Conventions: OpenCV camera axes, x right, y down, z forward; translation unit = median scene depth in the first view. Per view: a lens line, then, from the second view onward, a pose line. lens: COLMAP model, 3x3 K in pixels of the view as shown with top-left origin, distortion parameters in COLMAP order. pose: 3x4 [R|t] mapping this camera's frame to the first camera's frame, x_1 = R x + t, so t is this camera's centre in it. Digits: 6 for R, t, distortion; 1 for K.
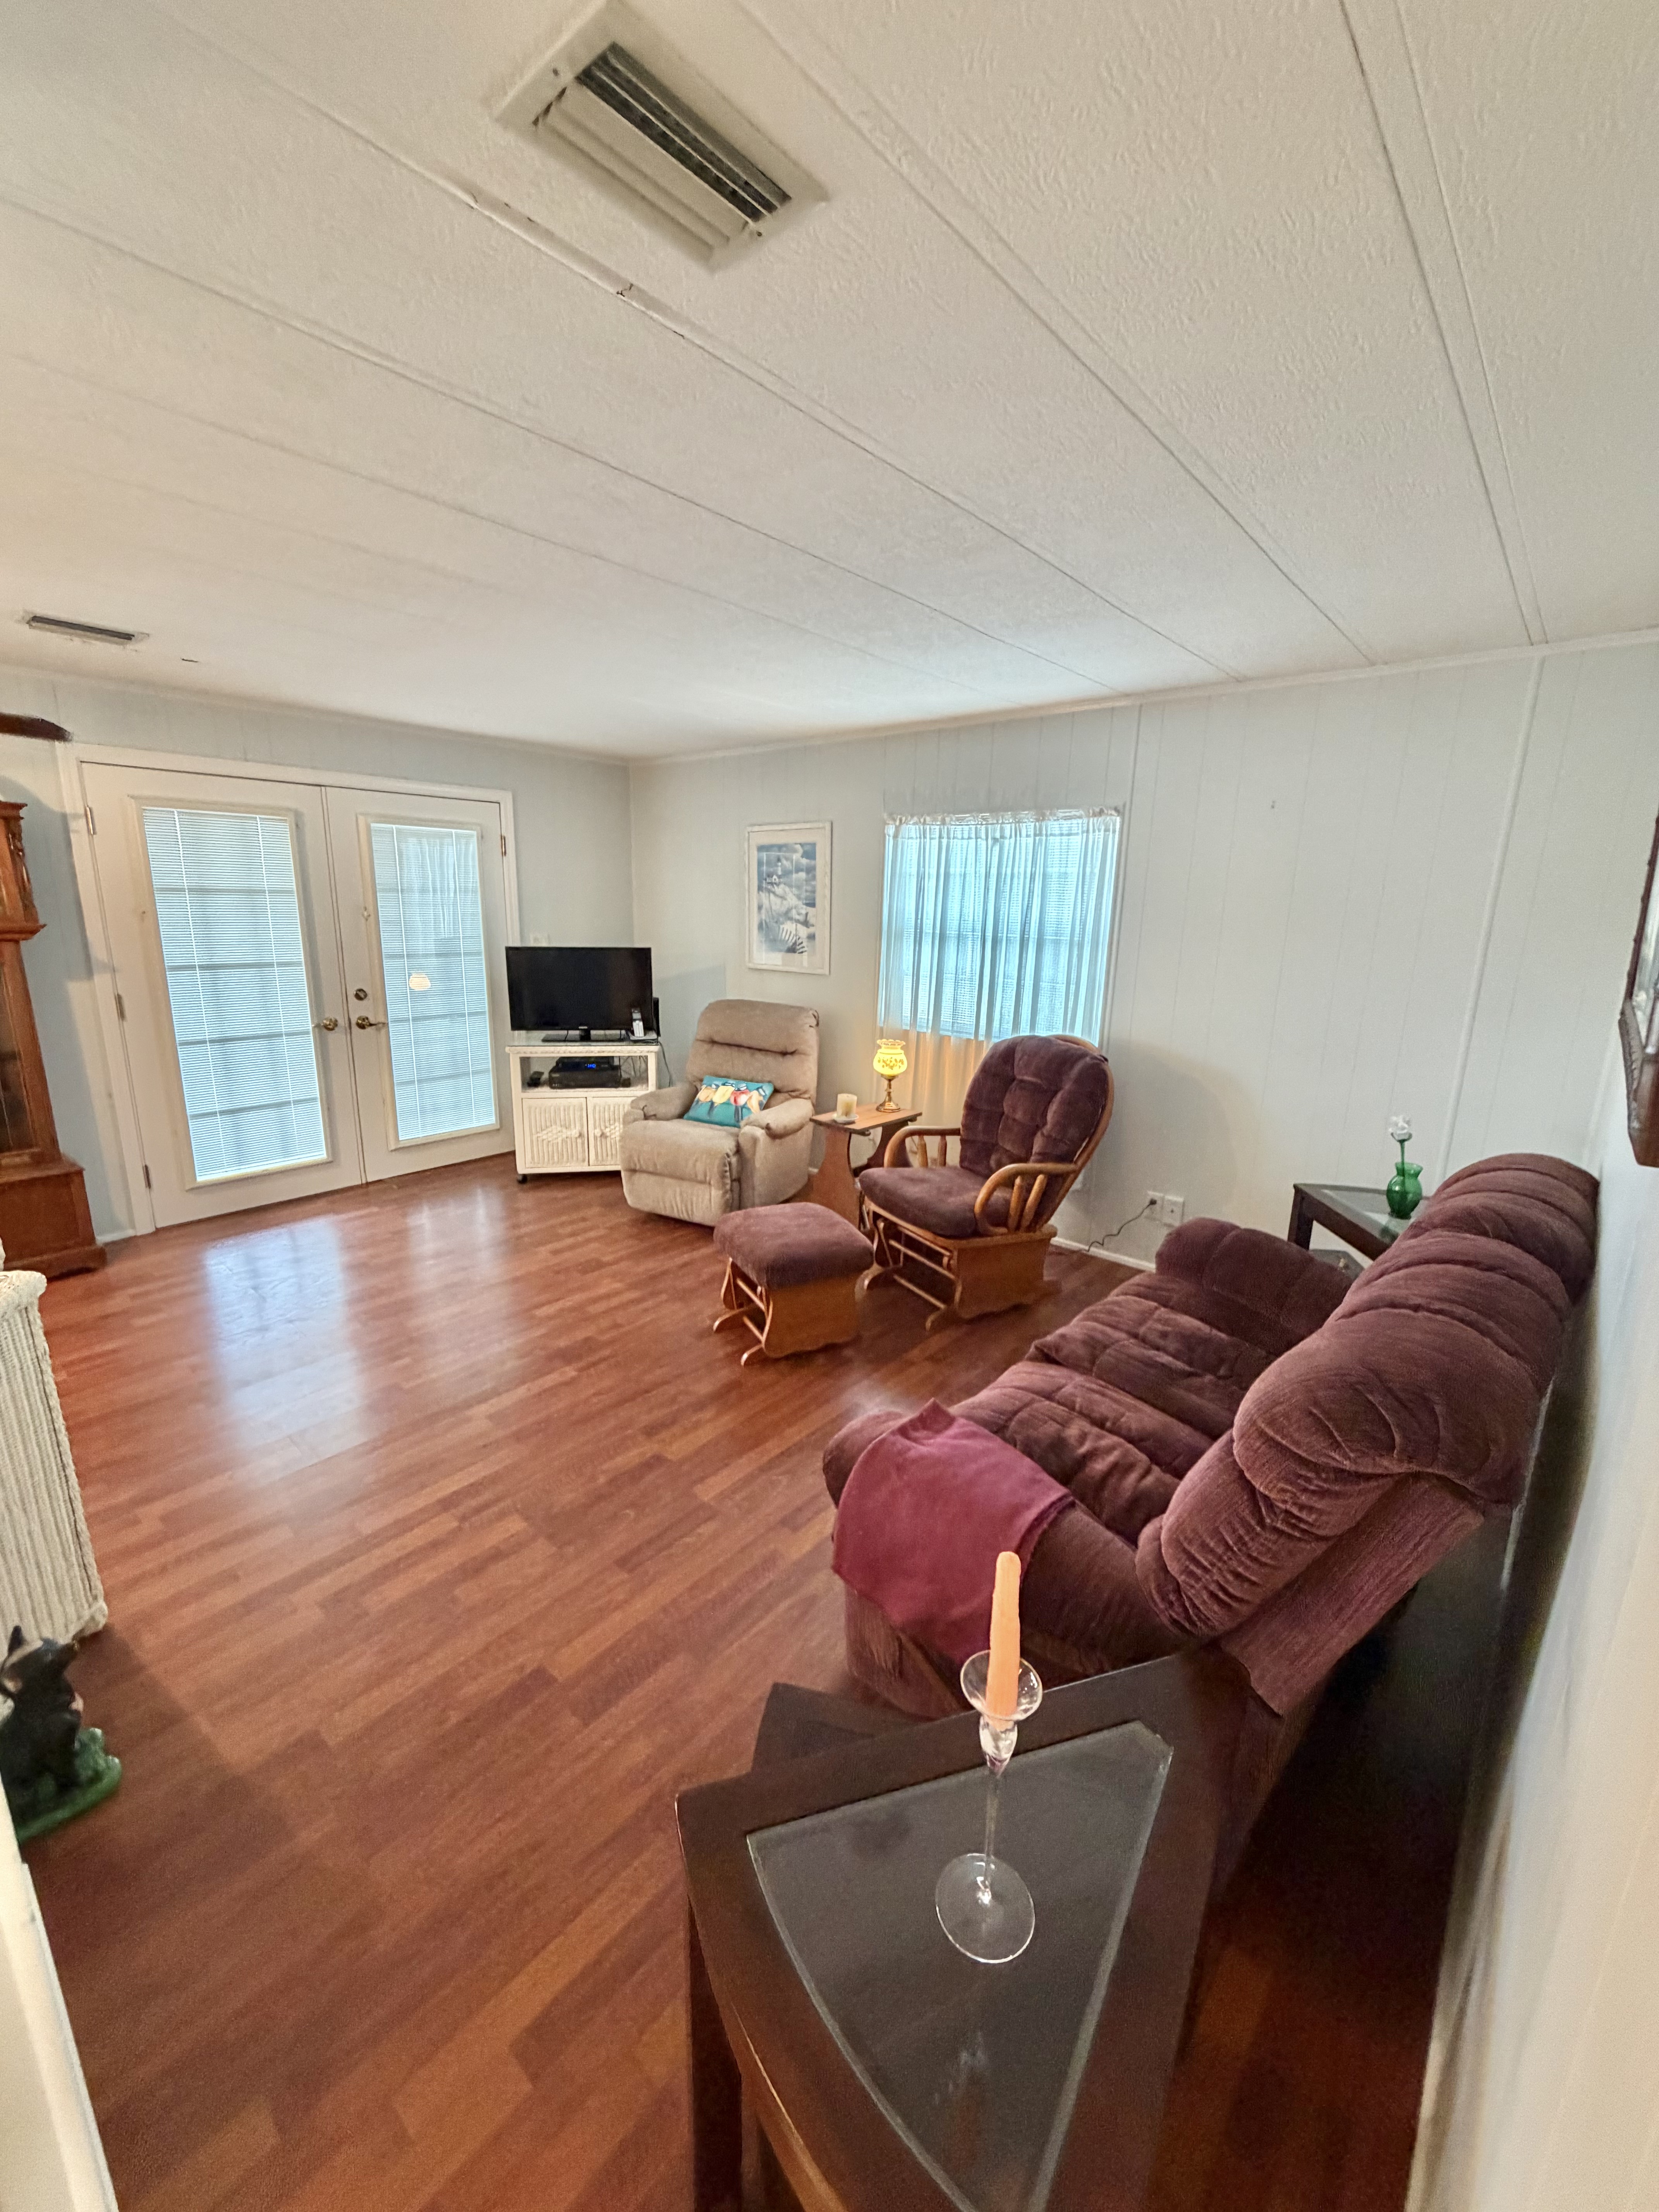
lens RADIAL K [[883.8, 0, 836.6], [0, 883.8, 1114.6], [0, 0, 1]] dist [0.003811, 0.000560]
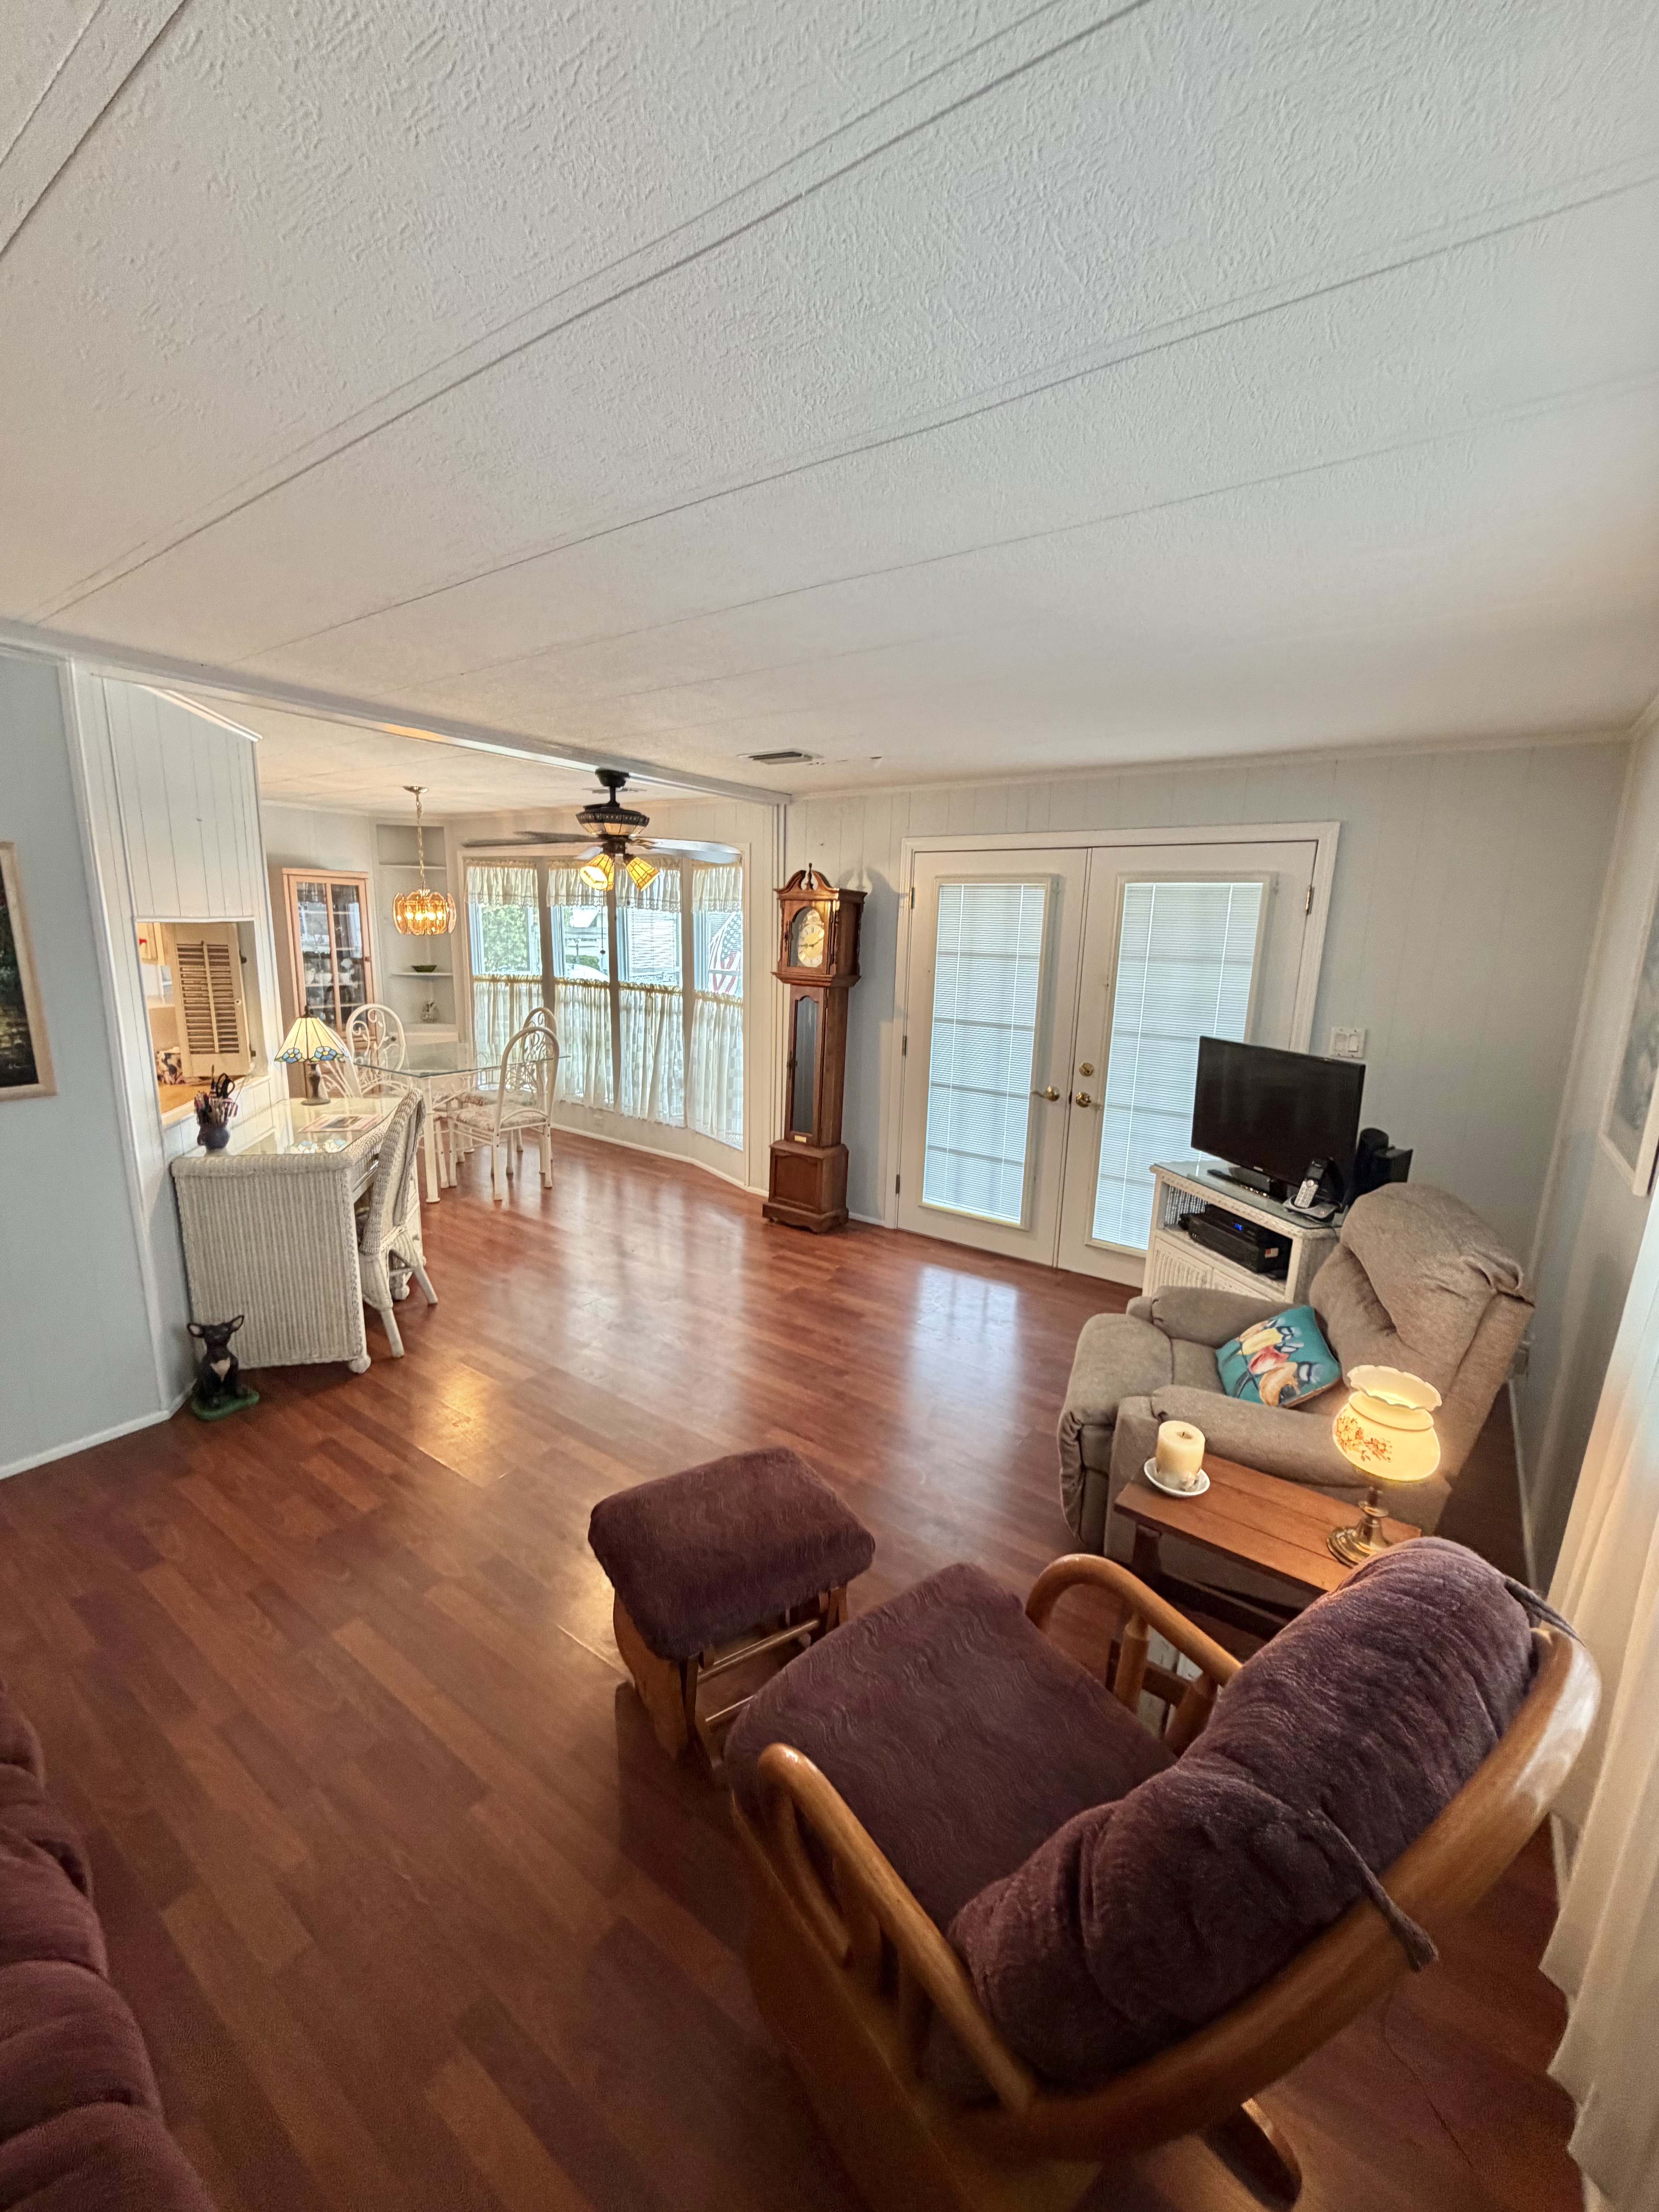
lens RADIAL K [[883.8, 0, 828.6], [0, 883.8, 1111.4], [0, 0, 1]] dist [0.003811, 0.000560]
pose [[0.088946, 0.182662, -0.979144, 0.351918], [-0.268412, 0.951070, 0.153042, -0.169821], [0.959189, 0.249201, 0.133622, 0.660337]]
